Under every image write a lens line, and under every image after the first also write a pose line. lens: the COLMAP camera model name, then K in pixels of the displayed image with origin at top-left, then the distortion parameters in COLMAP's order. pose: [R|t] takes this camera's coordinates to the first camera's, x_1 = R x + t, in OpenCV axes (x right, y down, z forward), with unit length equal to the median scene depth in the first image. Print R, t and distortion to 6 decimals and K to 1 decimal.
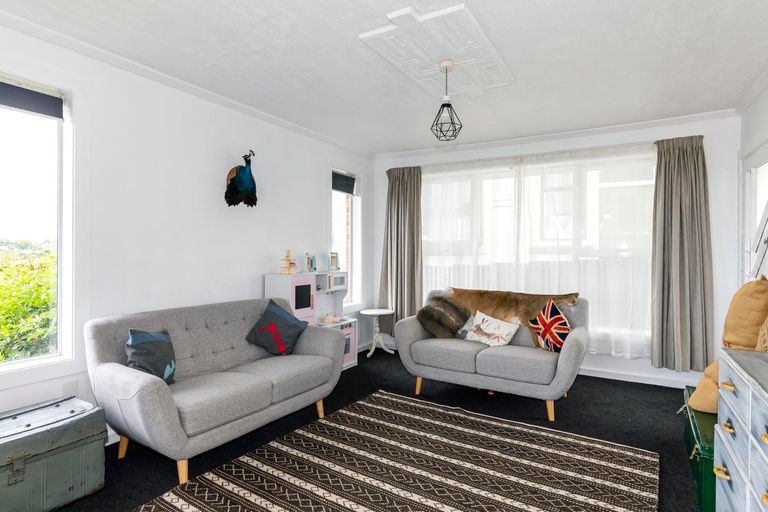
lens RADIAL K [[418.9, 0, 388.5], [0, 418.9, 255.5], [0, 0, 1]] dist [0.007173, 0.001214]
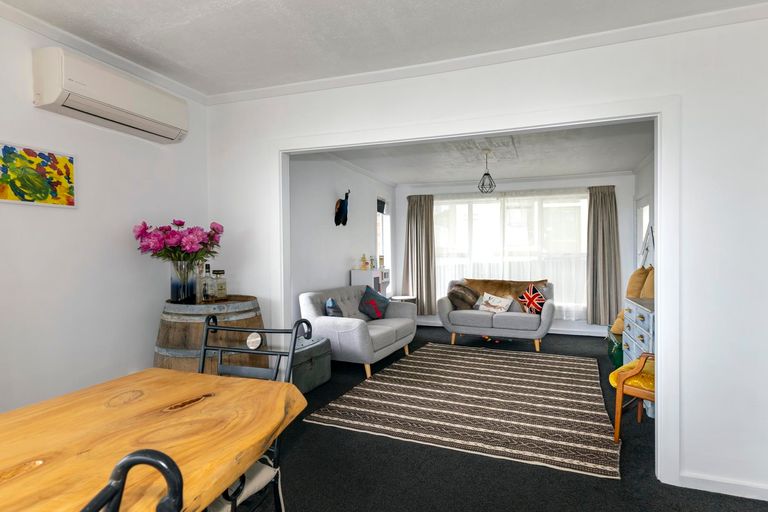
lens RADIAL K [[418.9, 0, 379.8], [0, 418.9, 255.4], [0, 0, 1]] dist [0.007173, 0.001214]
pose [[0.990383, -0.003141, 0.138316, -0.416886], [0.003808, 0.999982, -0.004561, -0.001154], [-0.138299, 0.005044, 0.990378, -0.531639]]
